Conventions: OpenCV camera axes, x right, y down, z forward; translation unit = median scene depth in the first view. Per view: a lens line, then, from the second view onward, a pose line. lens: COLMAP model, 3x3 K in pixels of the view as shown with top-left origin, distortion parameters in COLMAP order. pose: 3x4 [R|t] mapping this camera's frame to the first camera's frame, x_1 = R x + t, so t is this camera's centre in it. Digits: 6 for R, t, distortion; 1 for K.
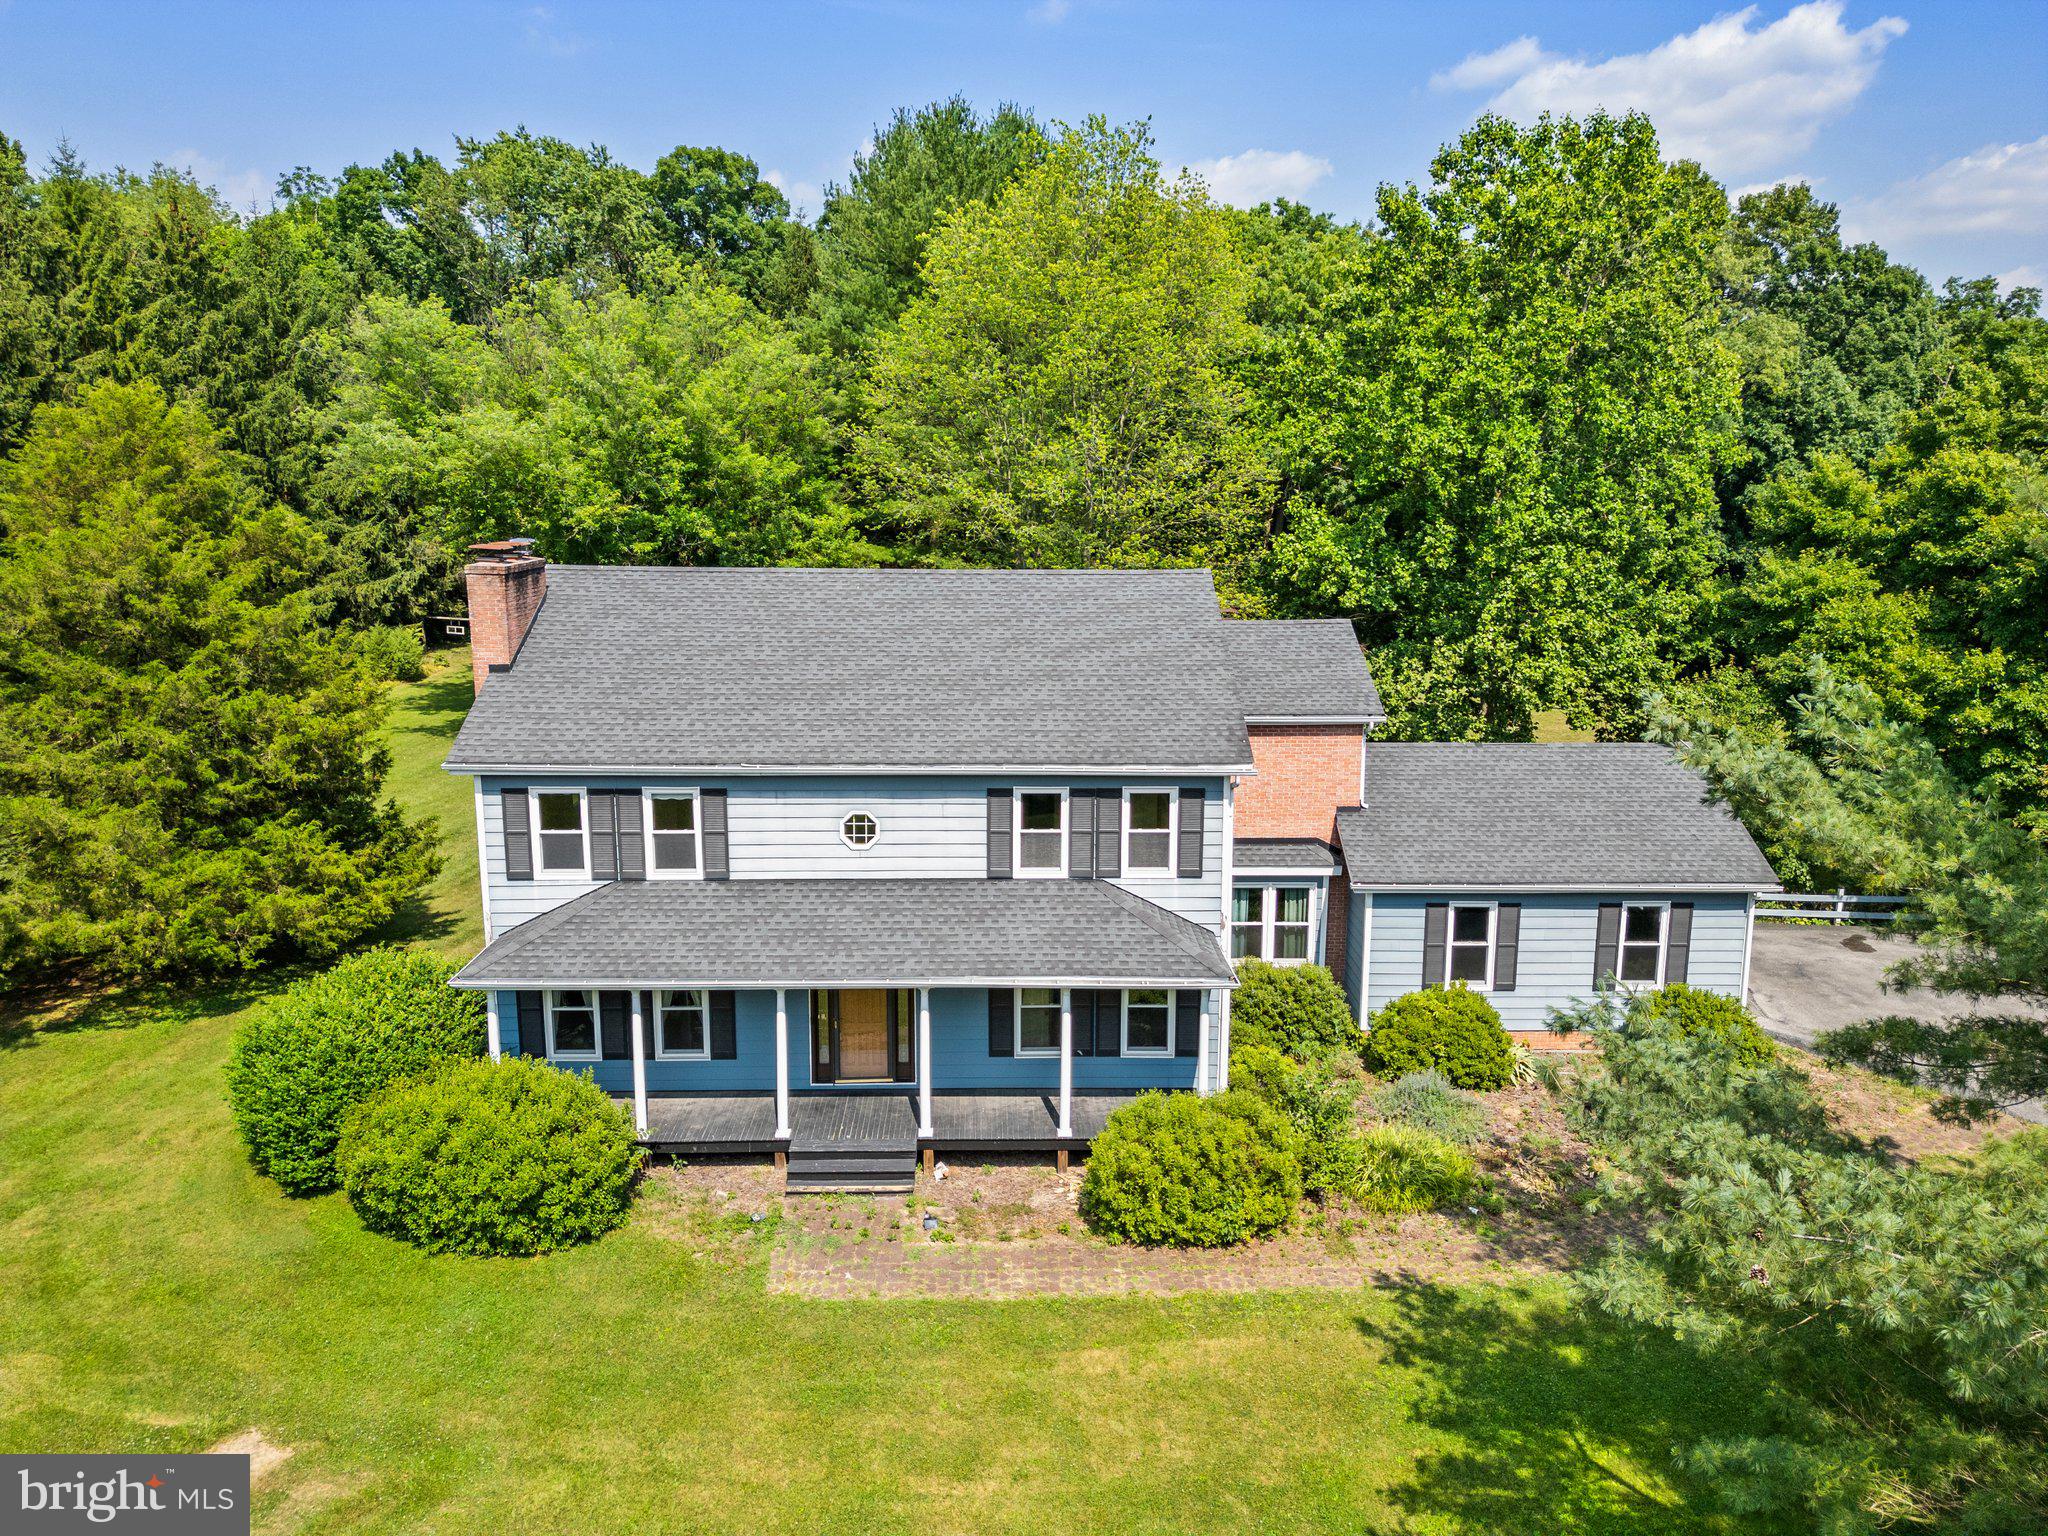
lens RADIAL K [[1419.3, 0, 1024.0], [0, 1419.3, 768.0], [0, 0, 1]] dist [-0.007728, -0.004176]
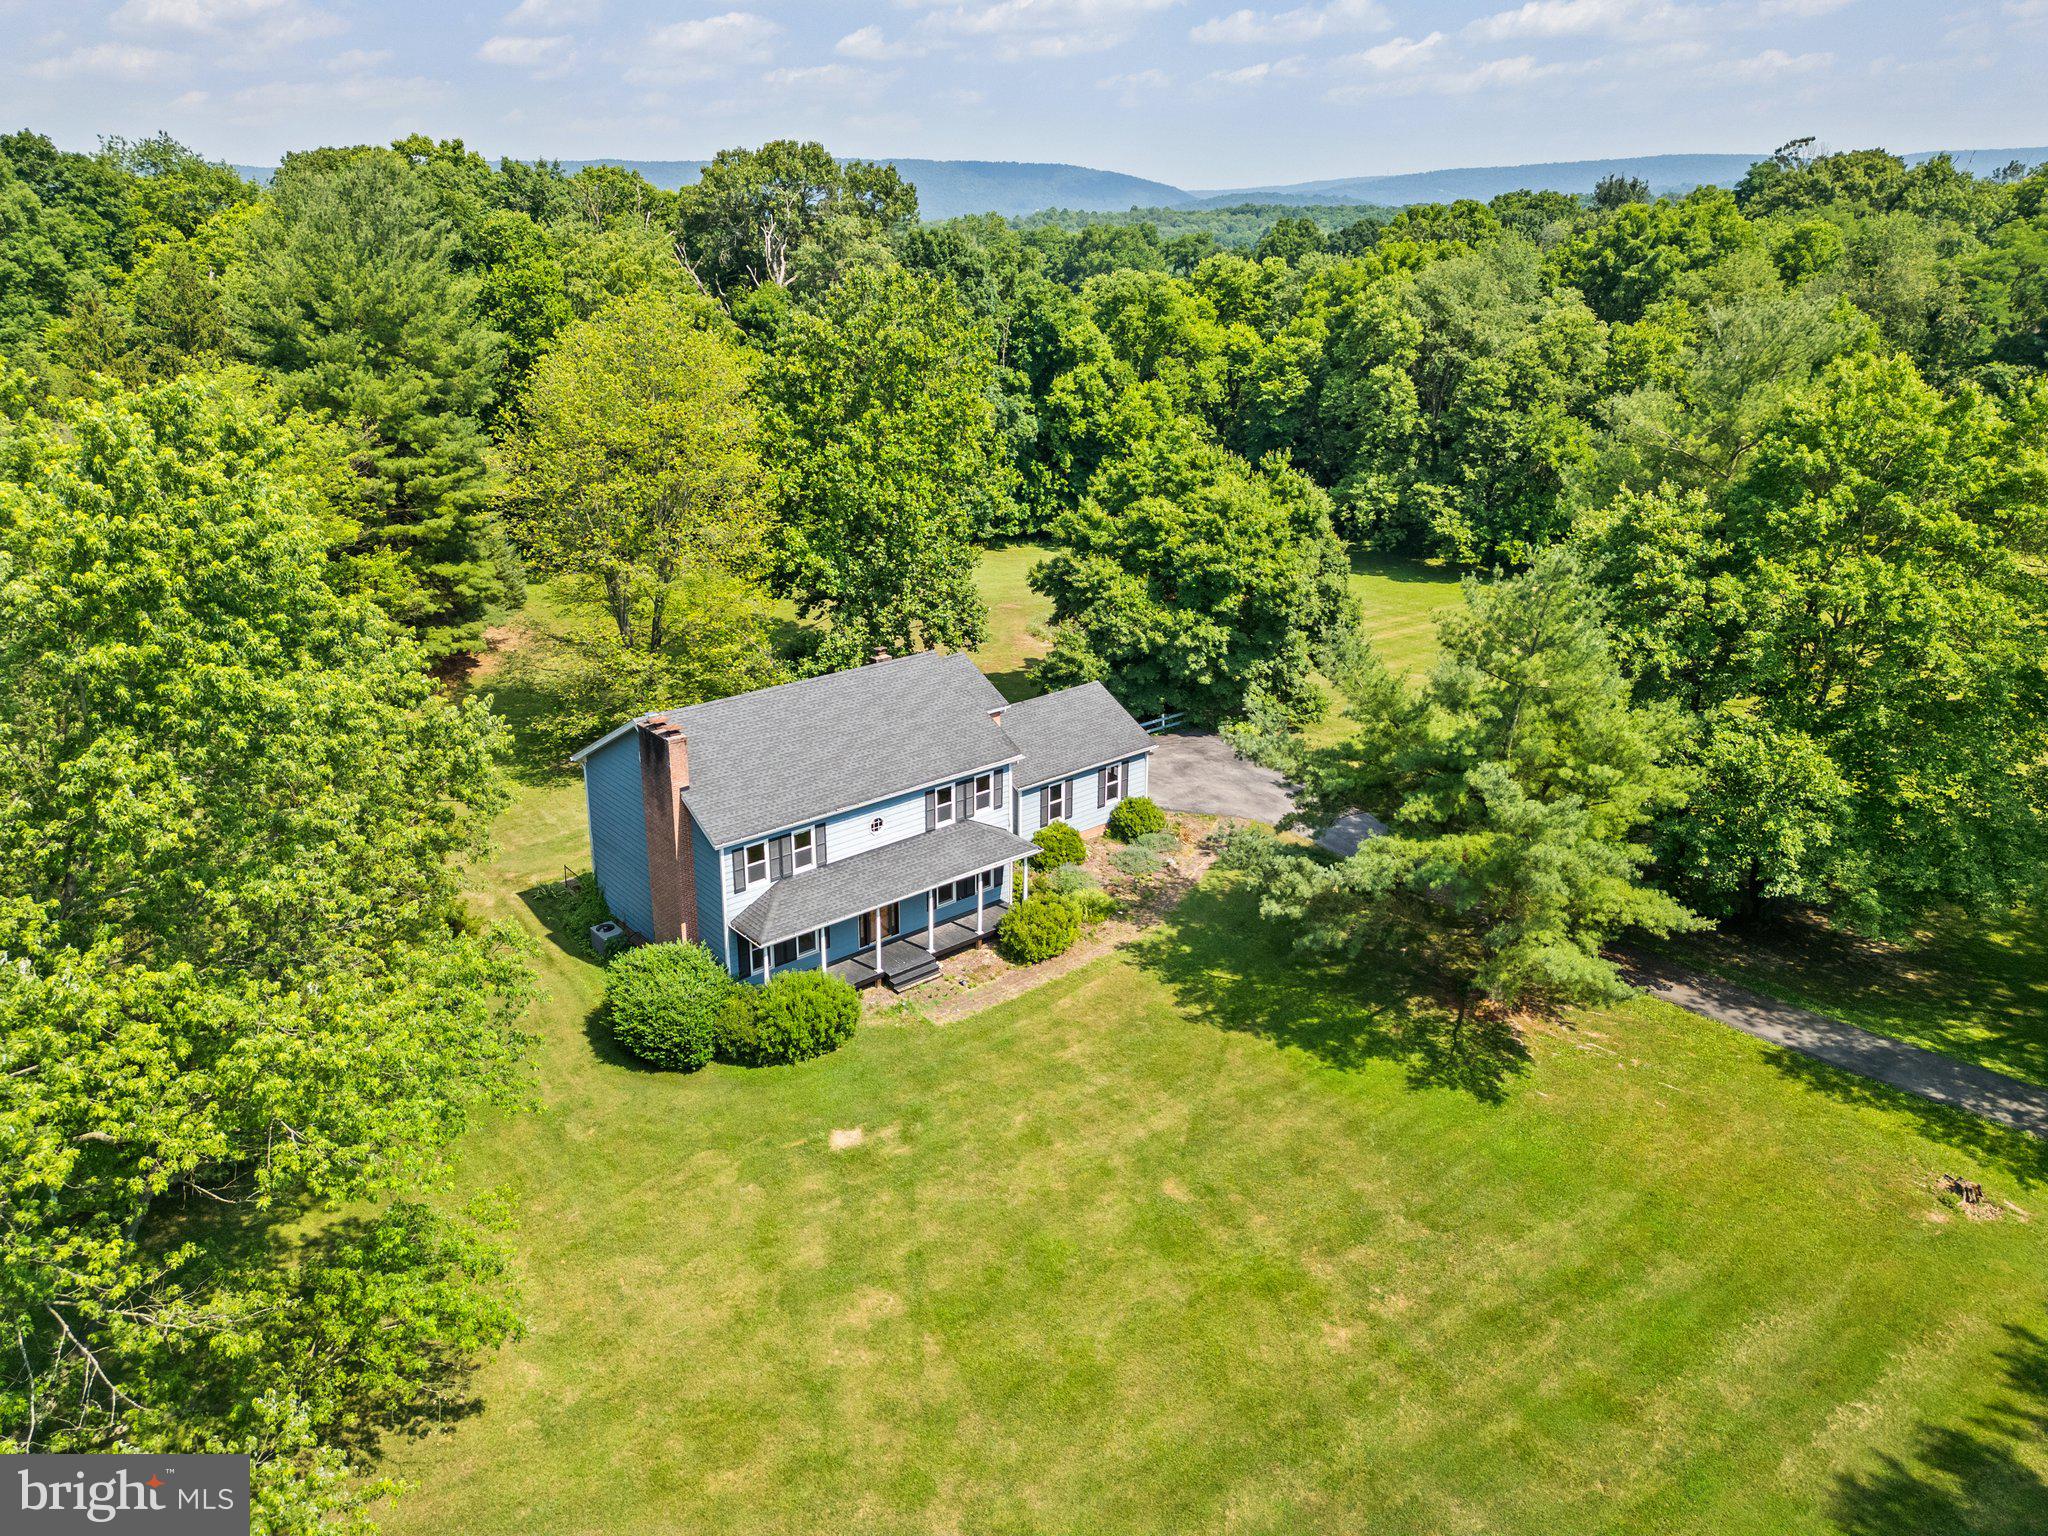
lens RADIAL K [[1419.3, 0, 1024.0], [0, 1419.3, 768.0], [0, 0, 1]] dist [-0.007728, -0.004176]
pose [[0.769833, -0.223423, 0.597862, -1.181426], [0.123094, 0.971115, 0.204408, -0.439878], [-0.626262, -0.083767, 0.775099, -0.758182]]
